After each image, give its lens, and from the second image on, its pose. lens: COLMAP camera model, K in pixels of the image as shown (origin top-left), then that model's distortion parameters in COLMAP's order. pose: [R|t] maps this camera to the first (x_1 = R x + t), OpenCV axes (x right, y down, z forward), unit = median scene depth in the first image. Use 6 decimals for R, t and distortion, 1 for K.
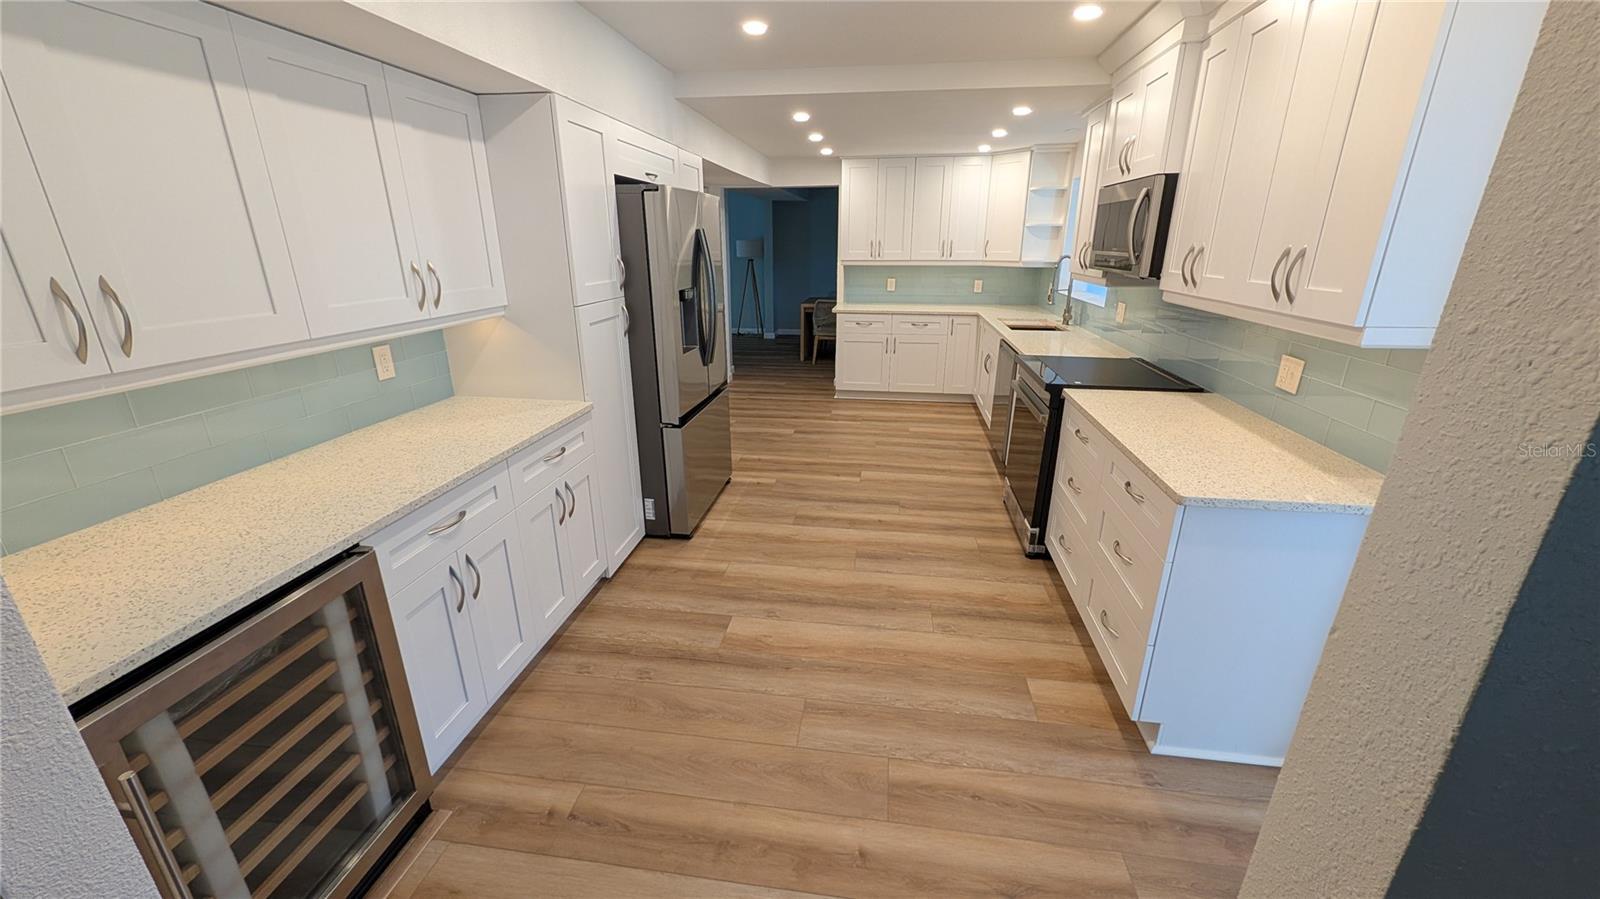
lens RADIAL K [[612.8, 0, 800.7], [0, 612.8, 447.0], [0, 0, 1]] dist [0.000739, 0.000178]
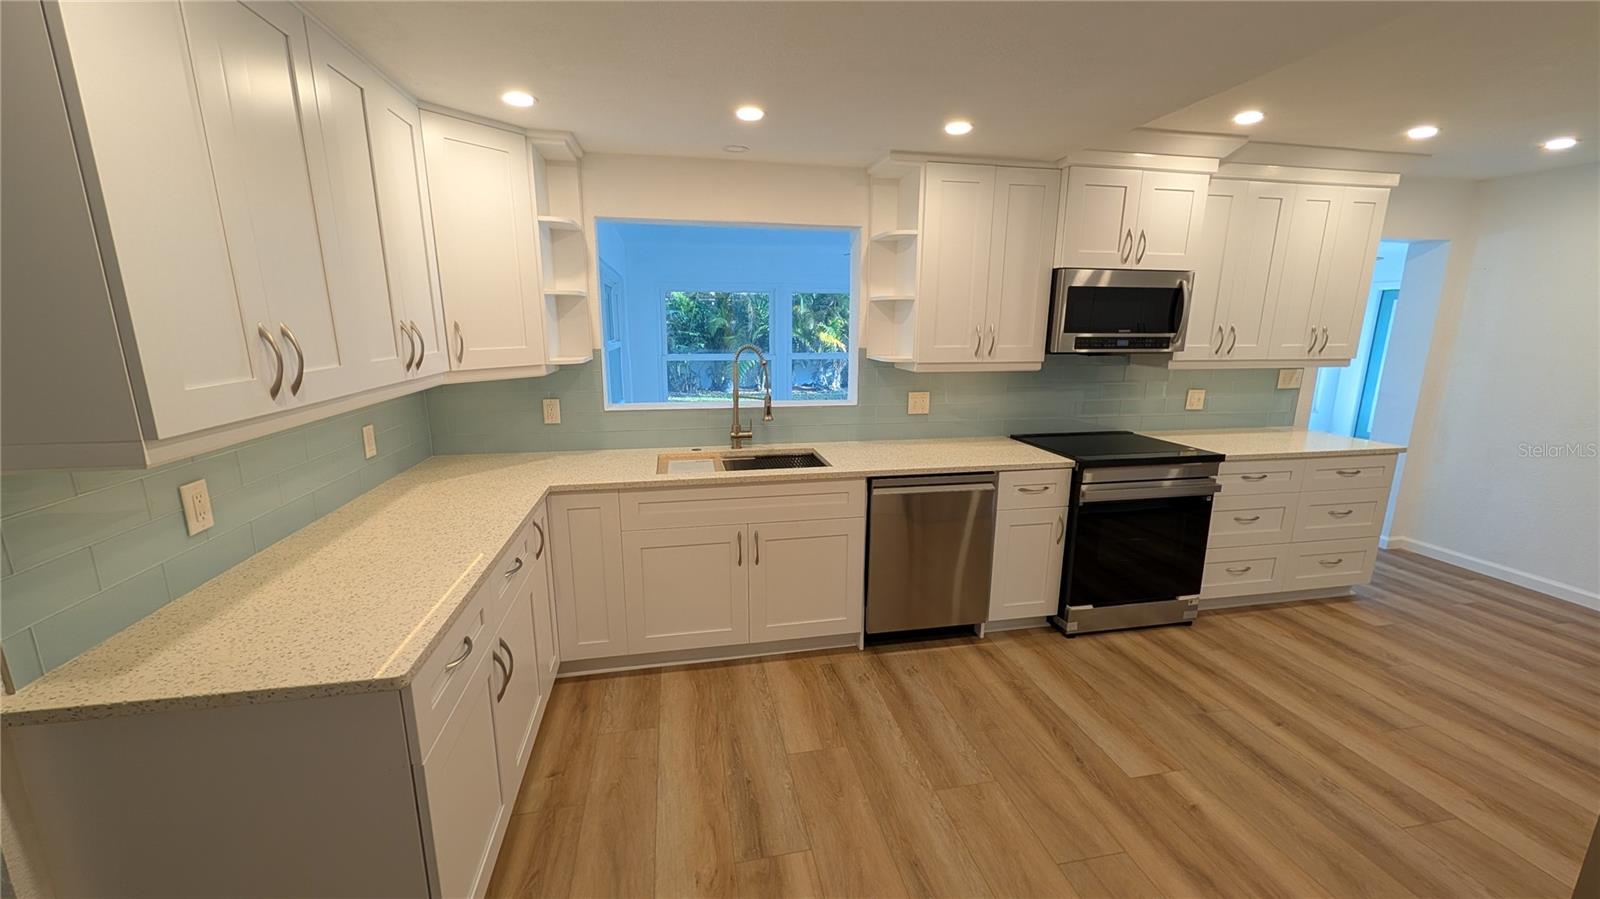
lens RADIAL K [[612.8, 0, 800.7], [0, 612.8, 447.0], [0, 0, 1]] dist [0.000739, 0.000178]
pose [[-0.337533, -0.198925, 0.920055, -0.247274], [0.297342, 0.904840, 0.304718, -0.503668], [-0.893118, 0.376423, -0.246265, 1.462838]]
